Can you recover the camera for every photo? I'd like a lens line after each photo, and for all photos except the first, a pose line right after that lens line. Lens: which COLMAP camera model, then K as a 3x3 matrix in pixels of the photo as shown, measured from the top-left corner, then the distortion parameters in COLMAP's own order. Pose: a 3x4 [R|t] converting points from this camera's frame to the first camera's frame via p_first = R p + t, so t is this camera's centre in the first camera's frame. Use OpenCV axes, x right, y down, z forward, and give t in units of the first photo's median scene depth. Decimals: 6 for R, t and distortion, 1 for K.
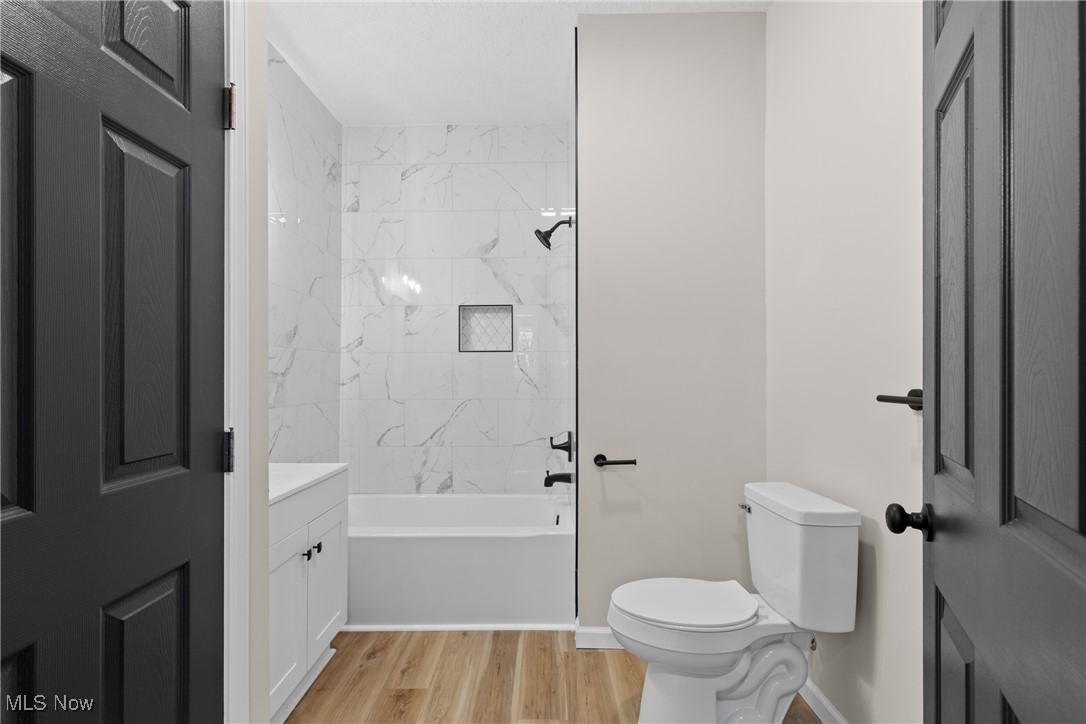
lens RADIAL K [[488.1, 0, 540.7], [0, 488.1, 369.4], [0, 0, 1]] dist [0.007950, -0.001006]
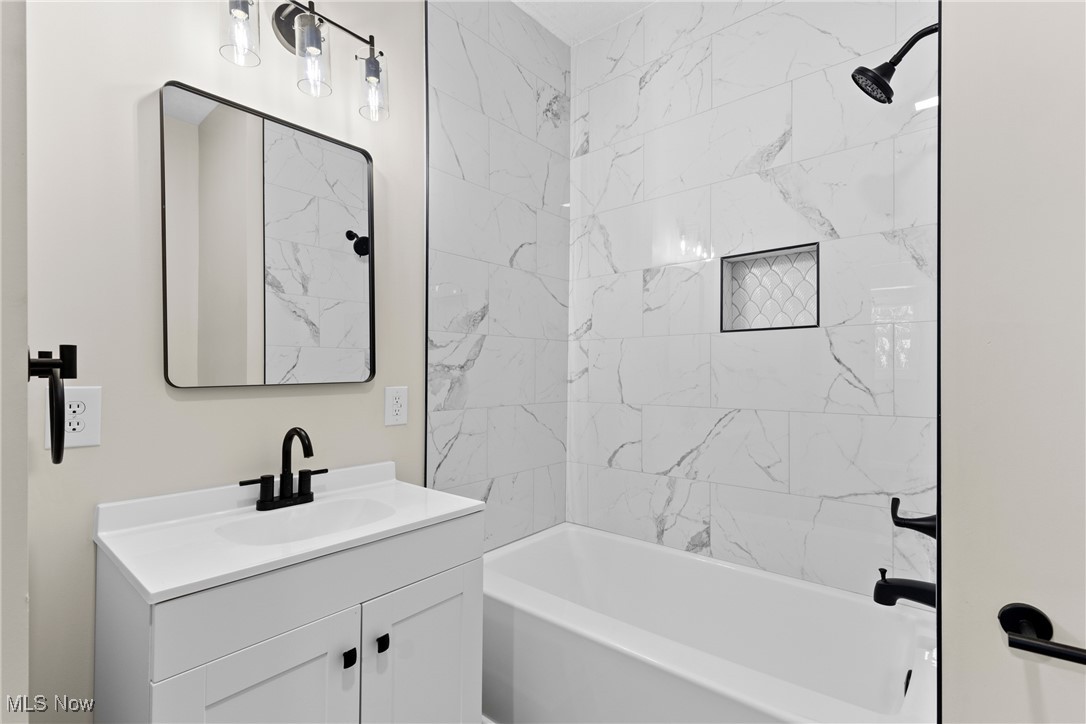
lens RADIAL K [[488.1, 0, 544.9], [0, 488.1, 371.4], [0, 0, 1]] dist [0.007950, -0.001006]
pose [[0.768685, 0.001945, -0.639625, 0.058990], [0.004051, 0.999961, 0.007908, 0.008416], [0.639615, -0.008670, 0.768647, 0.377218]]
